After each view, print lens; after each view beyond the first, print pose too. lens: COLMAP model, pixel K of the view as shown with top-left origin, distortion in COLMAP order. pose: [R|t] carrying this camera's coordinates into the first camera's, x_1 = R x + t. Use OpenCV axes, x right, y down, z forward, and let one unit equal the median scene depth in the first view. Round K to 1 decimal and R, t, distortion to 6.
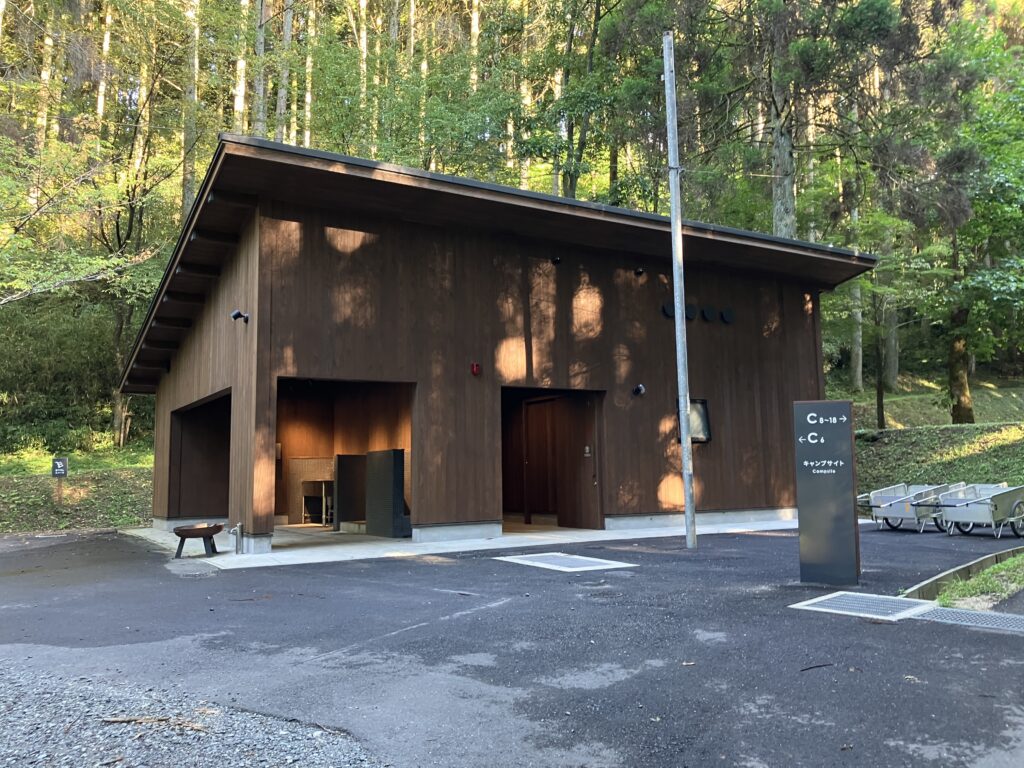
lens RADIAL K [[830.3, 0, 512.6], [0, 830.3, 384.7], [0, 0, 1]] dist [-0.003467, 0.007102]
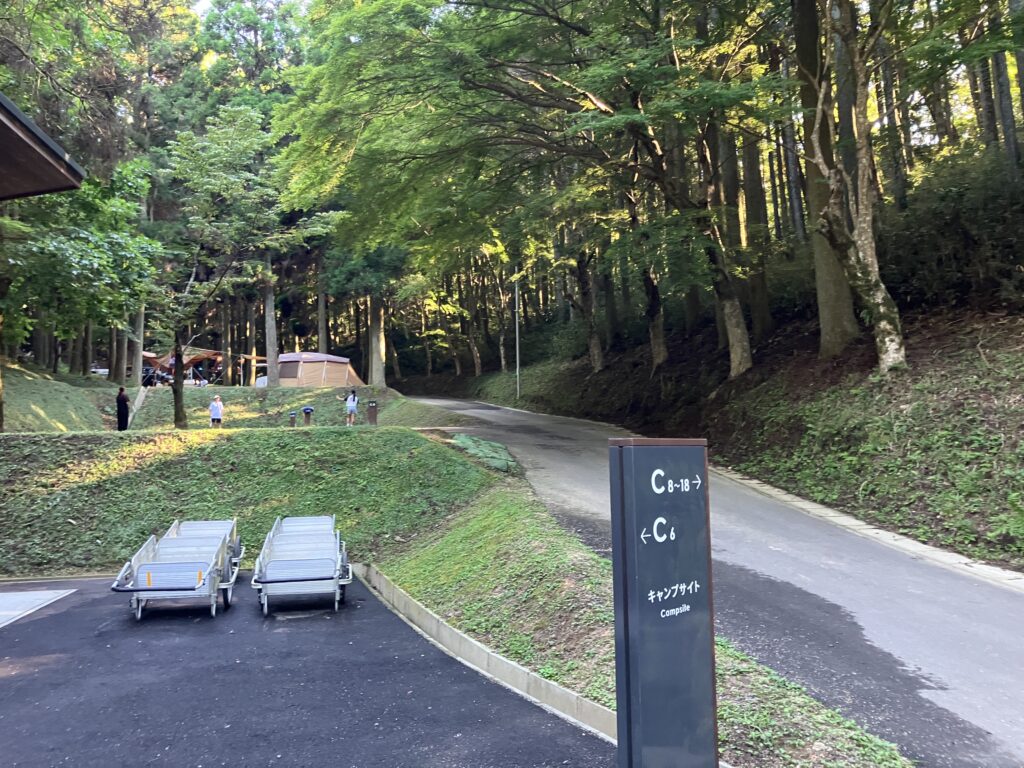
lens RADIAL K [[830.3, 0, 512.1], [0, 830.3, 383.2], [0, 0, 1]] dist [-0.003467, 0.007102]
pose [[0.360052, 0.070113, 0.930294, -0.044911], [-0.081444, 0.995727, -0.043523, 0.016328], [-0.929371, -0.060096, 0.364224, 0.923754]]
